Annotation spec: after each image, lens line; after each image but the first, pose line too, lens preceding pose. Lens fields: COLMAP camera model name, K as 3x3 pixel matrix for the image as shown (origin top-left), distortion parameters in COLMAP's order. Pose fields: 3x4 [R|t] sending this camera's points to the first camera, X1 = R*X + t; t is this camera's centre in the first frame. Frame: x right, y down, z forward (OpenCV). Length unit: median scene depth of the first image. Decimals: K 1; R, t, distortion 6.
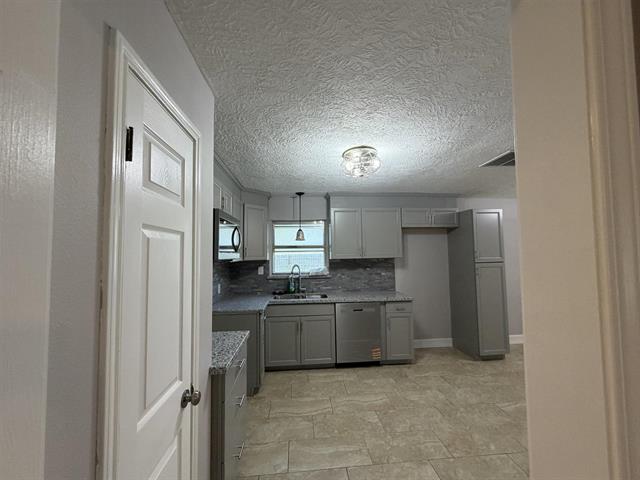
lens RADIAL K [[255.1, 0, 318.5], [0, 255.1, 237.6], [0, 0, 1]] dist [-0.000460, 0.000068]
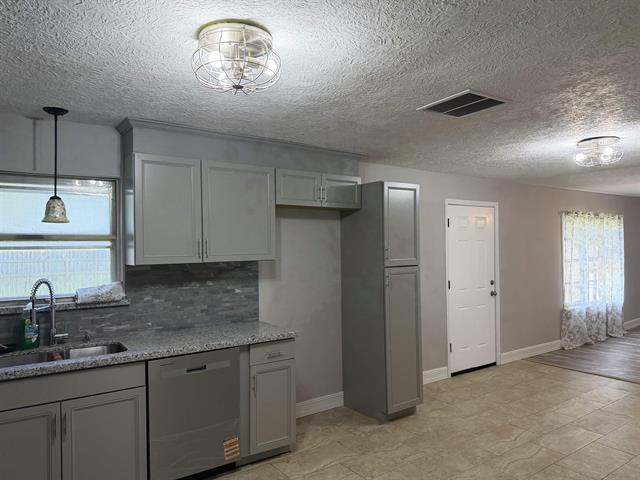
lens RADIAL K [[445.1, 0, 320.0], [0, 445.1, 240.0], [0, 0, 1]] dist [0.087361, -0.133229]
pose [[0.861457, 0.012943, 0.507666, -0.074829], [-0.032419, 0.999038, 0.029542, 0.004304], [-0.506795, -0.041907, 0.861047, 0.134237]]
